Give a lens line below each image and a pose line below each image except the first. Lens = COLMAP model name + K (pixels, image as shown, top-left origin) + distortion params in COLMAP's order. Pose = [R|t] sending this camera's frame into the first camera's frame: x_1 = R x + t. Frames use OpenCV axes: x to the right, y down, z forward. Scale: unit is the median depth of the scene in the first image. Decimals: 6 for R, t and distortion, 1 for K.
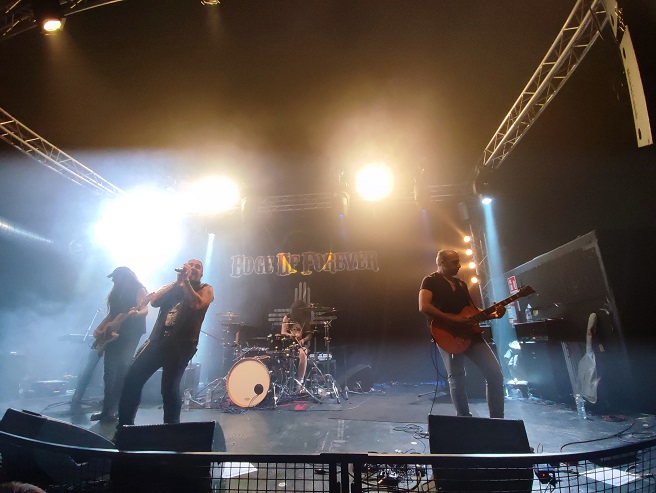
lens RADIAL K [[299.3, 0, 329.6], [0, 299.3, 255.3], [0, 0, 1]] dist [0.000784, -0.022998]
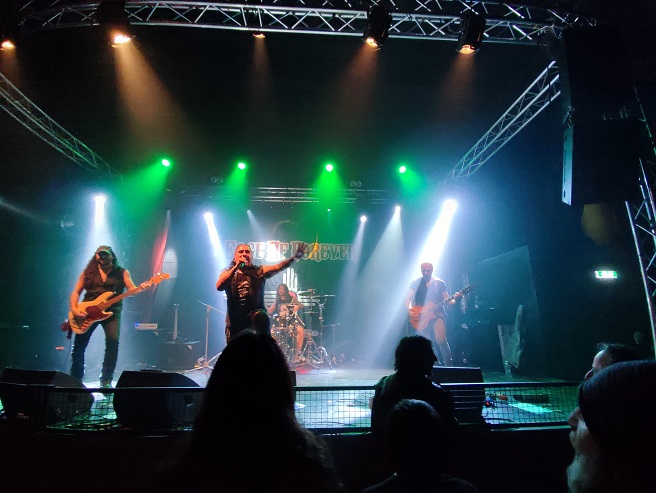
lens RADIAL K [[300.9, 0, 330.0], [0, 300.9, 254.8], [0, 0, 1]] dist [-0.000655, -0.023380]
pose [[0.986314, 0.051875, 0.156503, -0.191110], [-0.061512, 0.996456, 0.057372, -0.053106], [-0.152972, -0.066214, 0.986010, -0.201137]]
